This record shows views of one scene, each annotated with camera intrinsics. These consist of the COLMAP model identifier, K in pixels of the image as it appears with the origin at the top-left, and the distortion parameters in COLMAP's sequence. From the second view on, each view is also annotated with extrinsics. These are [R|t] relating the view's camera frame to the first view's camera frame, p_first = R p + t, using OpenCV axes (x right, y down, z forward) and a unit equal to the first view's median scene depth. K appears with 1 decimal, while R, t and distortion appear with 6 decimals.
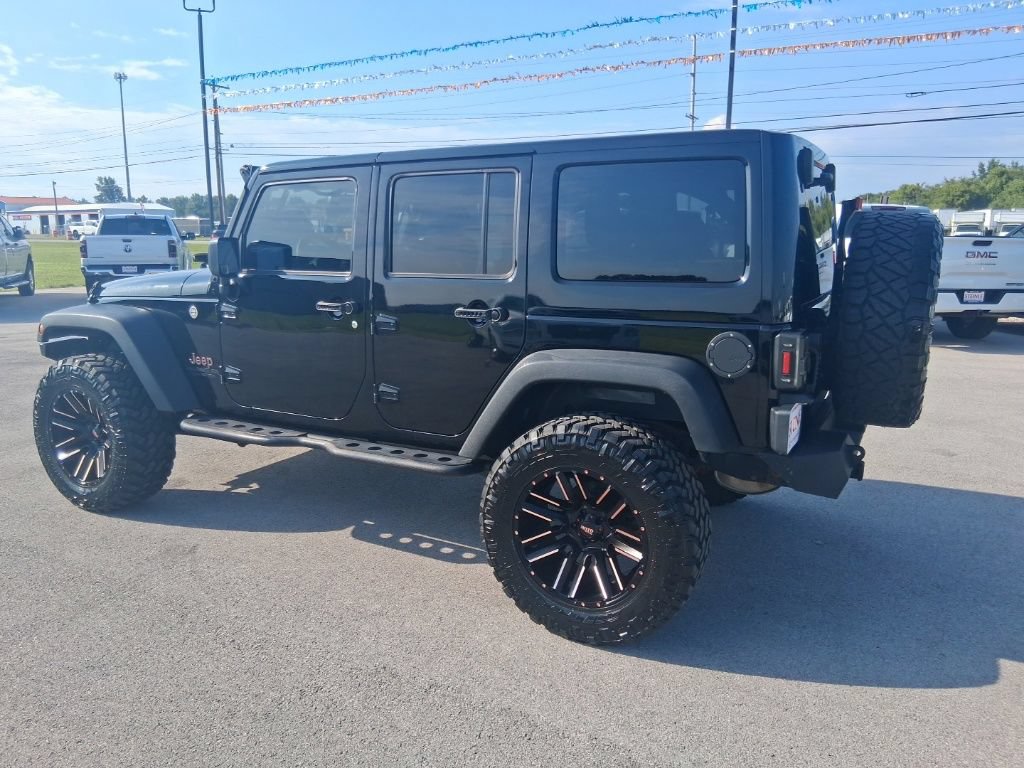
lens RADIAL K [[768.7, 0, 506.2], [0, 768.7, 385.1], [0, 0, 1]] dist [0.088748, -0.154069]
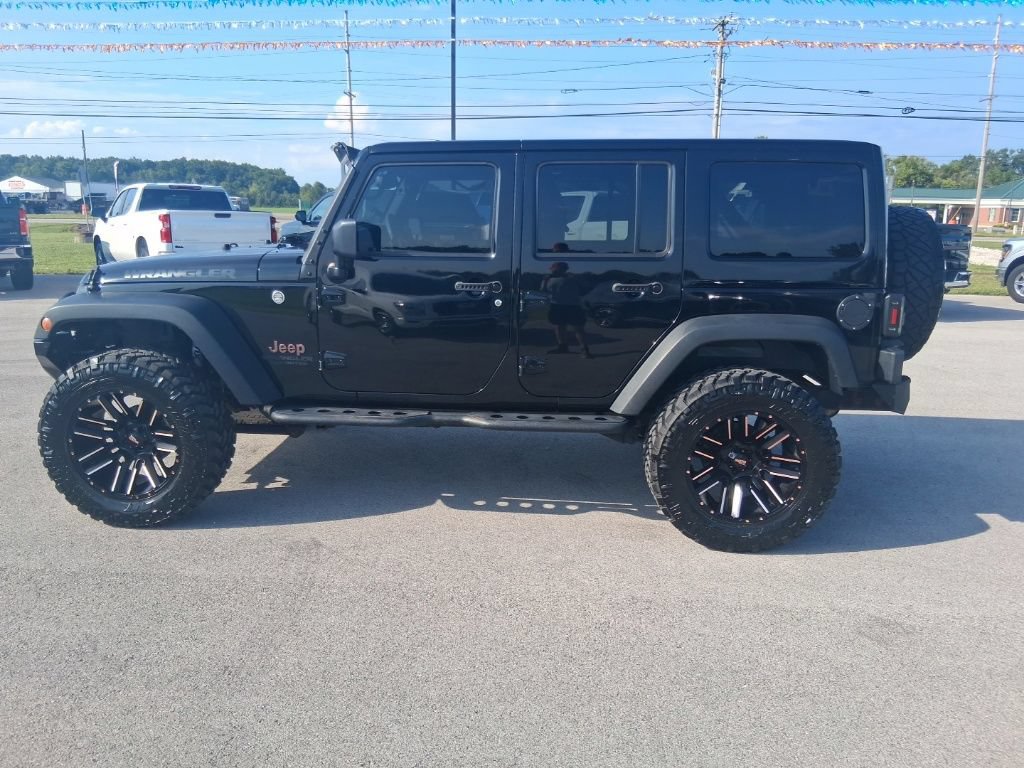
lens RADIAL K [[768.7, 0, 506.2], [0, 768.7, 385.1], [0, 0, 1]] dist [0.088748, -0.154069]
pose [[0.905258, -0.079689, 0.417323, -0.623828], [0.067819, 0.996761, 0.043221, -0.010479], [-0.419415, -0.010823, 0.907730, 0.033575]]
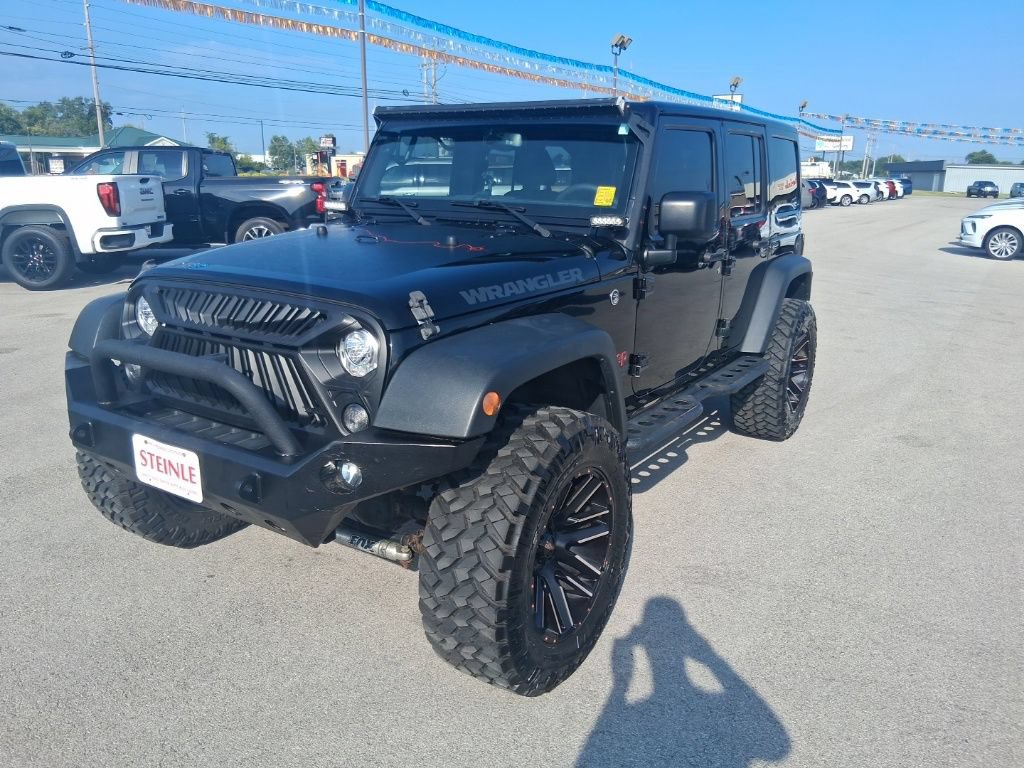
lens RADIAL K [[768.7, 0, 506.2], [0, 768.7, 385.1], [0, 0, 1]] dist [0.088748, -0.154069]
pose [[0.081746, -0.259677, 0.962229, -1.269919], [0.176863, 0.953917, 0.242408, -0.231061], [-0.980835, 0.150367, 0.123906, 1.157797]]
